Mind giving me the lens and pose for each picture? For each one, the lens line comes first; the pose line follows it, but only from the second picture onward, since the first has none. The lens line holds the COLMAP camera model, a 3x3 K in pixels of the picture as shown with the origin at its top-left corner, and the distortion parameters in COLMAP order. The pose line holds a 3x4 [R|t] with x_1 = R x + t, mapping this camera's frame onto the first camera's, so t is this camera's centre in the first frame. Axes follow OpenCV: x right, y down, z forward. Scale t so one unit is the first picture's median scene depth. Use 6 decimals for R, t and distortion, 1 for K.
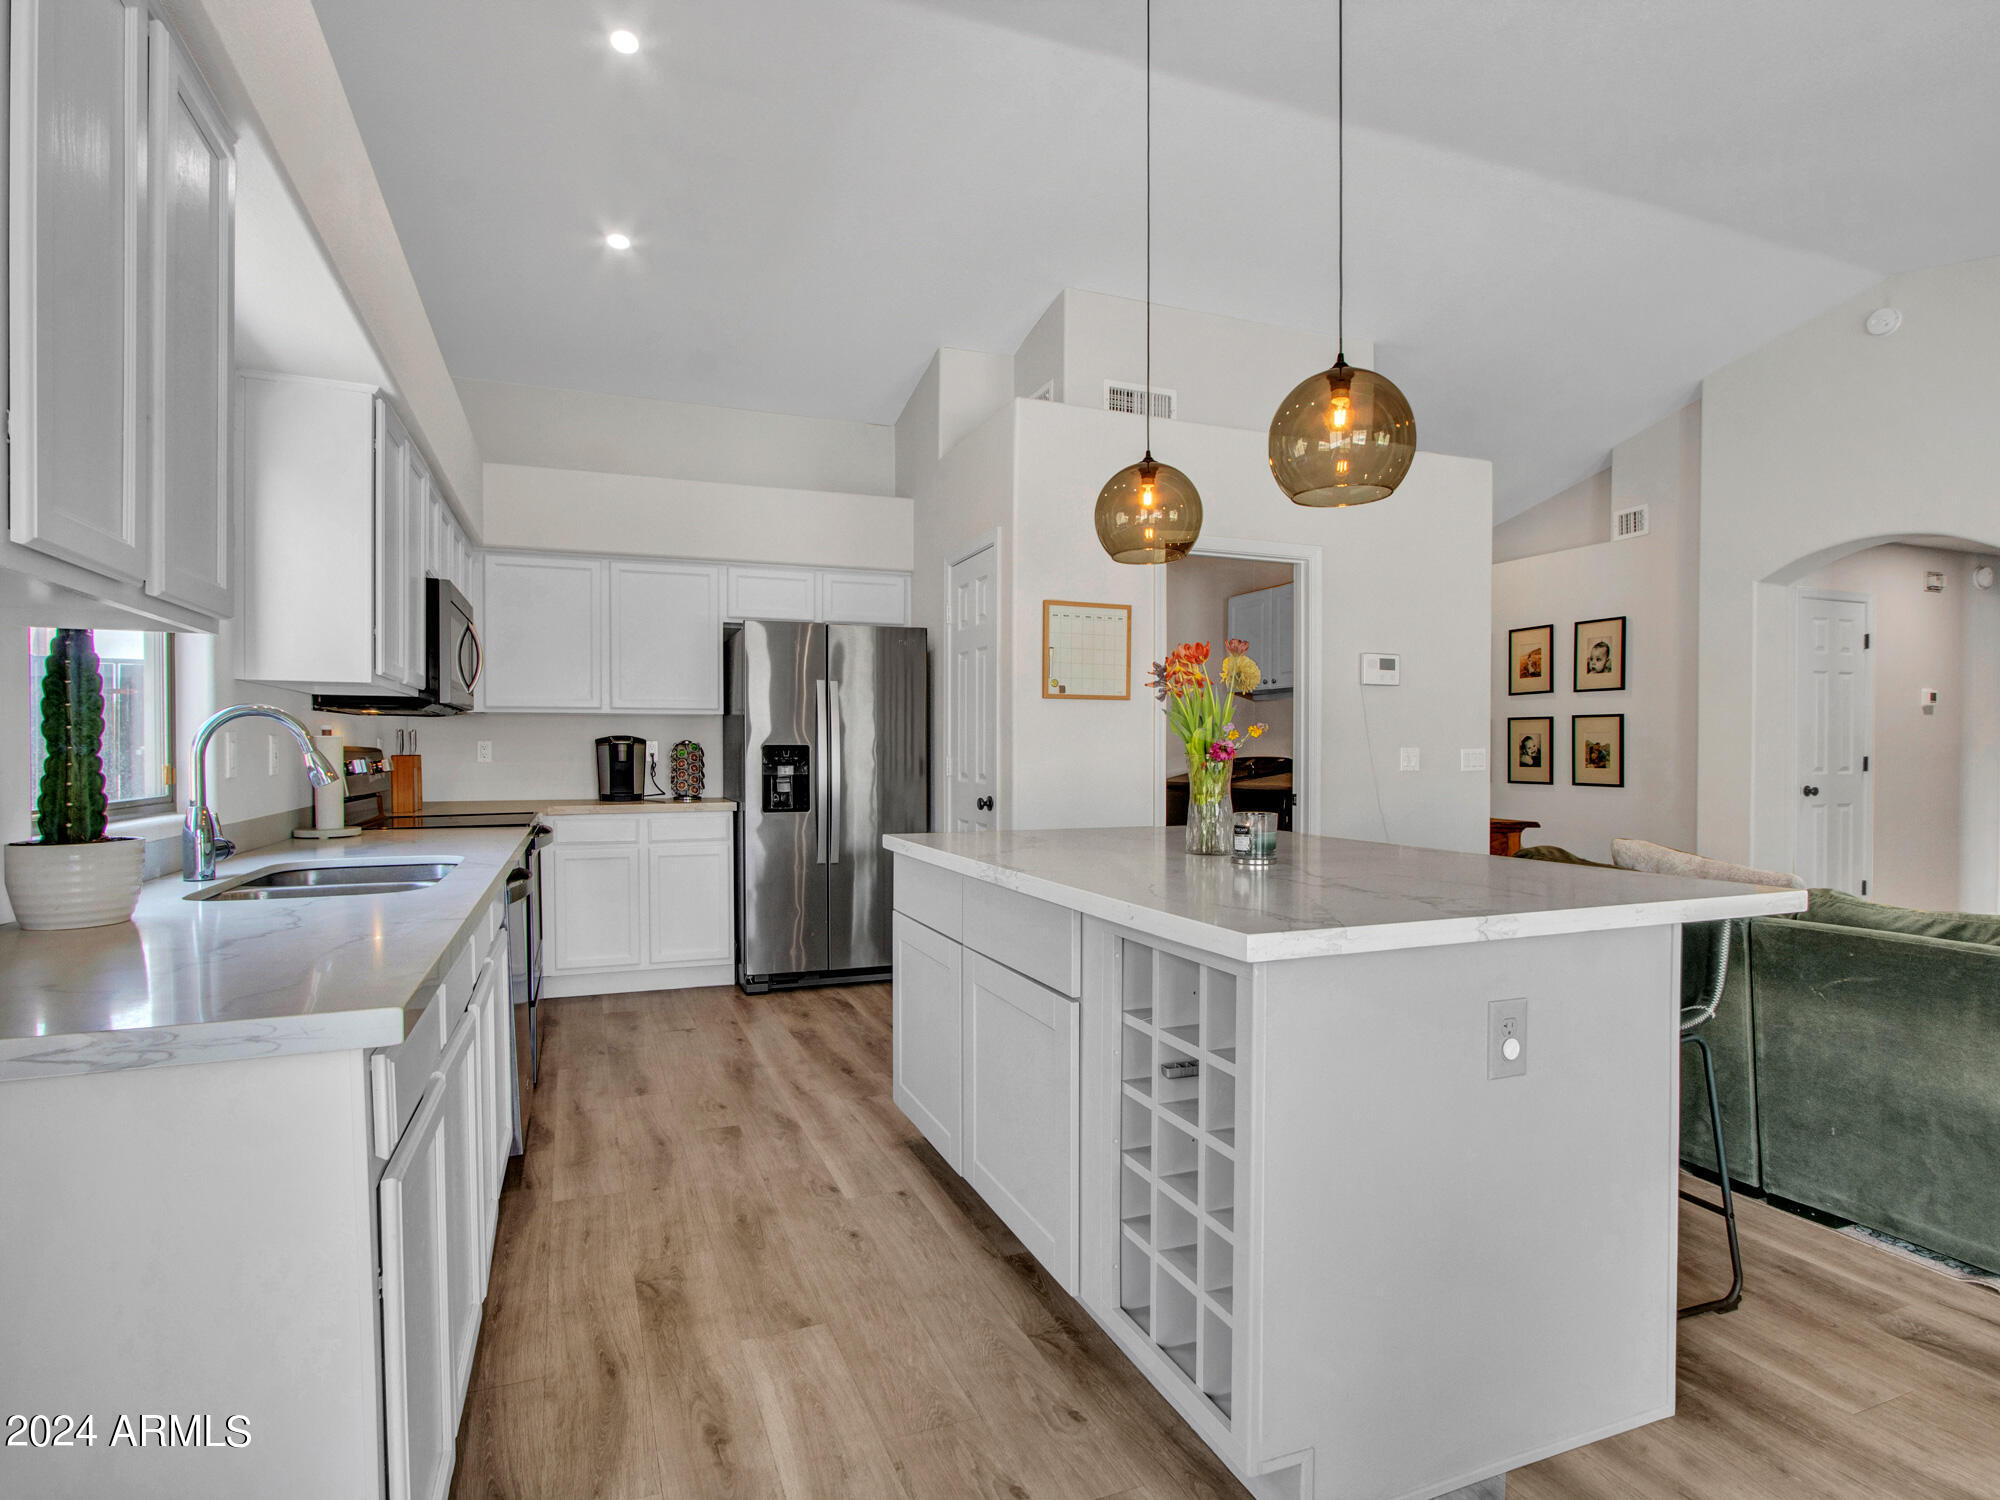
lens RADIAL K [[1031.3, 0, 1002.4], [0, 1031.3, 760.9], [0, 0, 1]] dist [-0.003725, -0.000525]
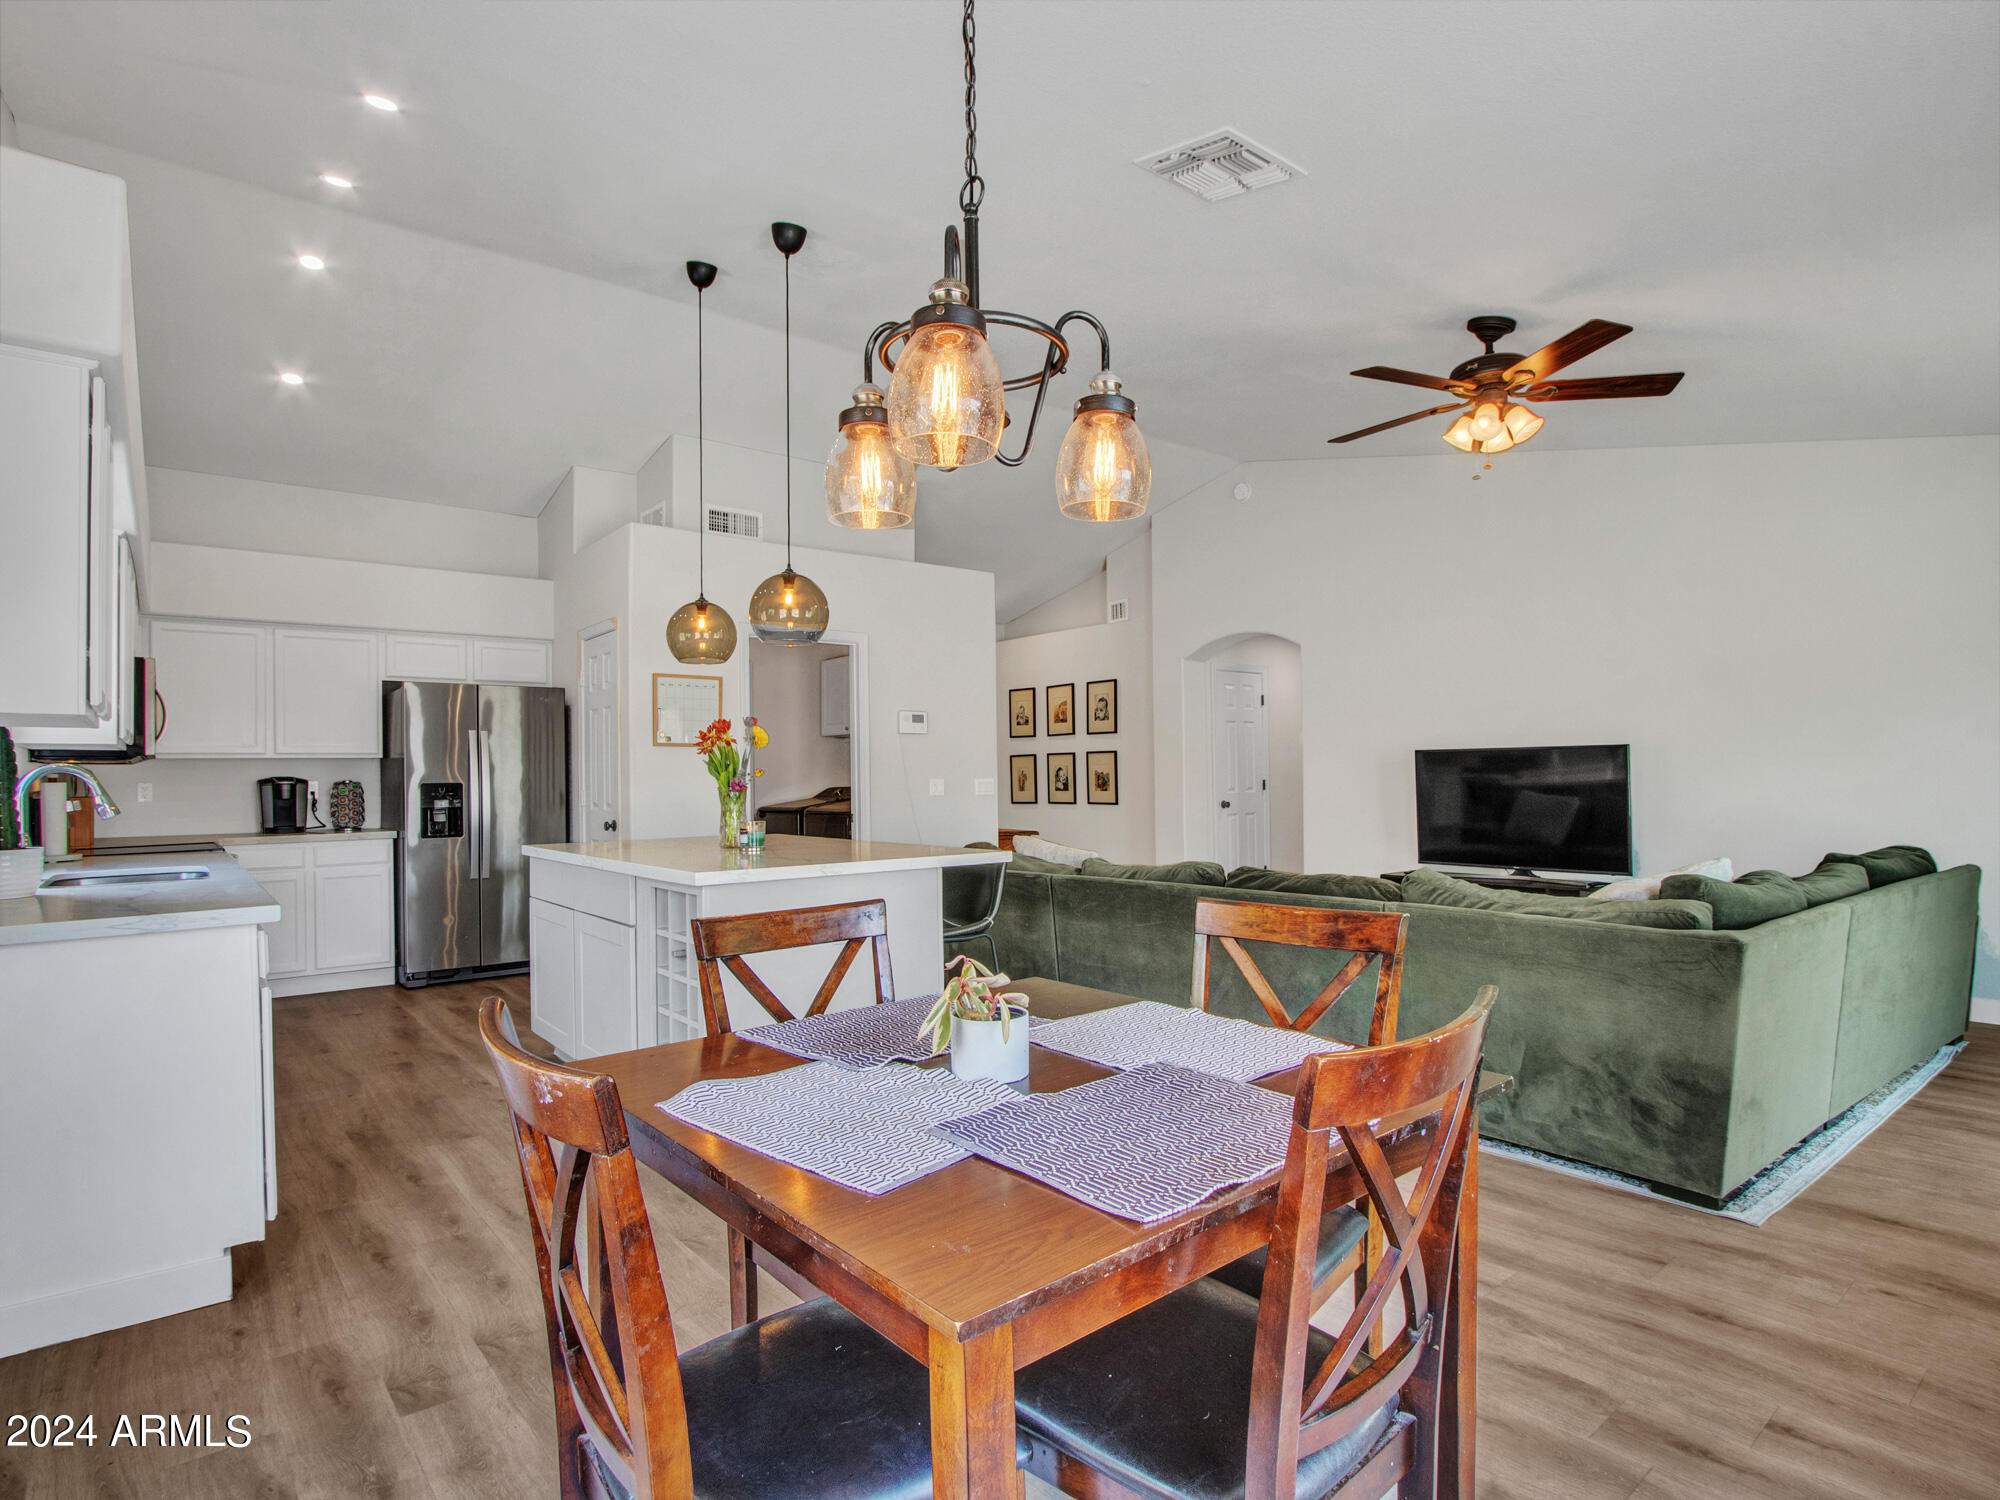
lens RADIAL K [[1031.3, 0, 973.6], [0, 1031.3, 768.2], [0, 0, 1]] dist [-0.003725, -0.000525]
pose [[0.960657, -0.010375, 0.277544, 0.057421], [0.016329, 0.999683, -0.019151, 0.000761], [-0.277258, 0.022930, 0.960522, -0.348221]]
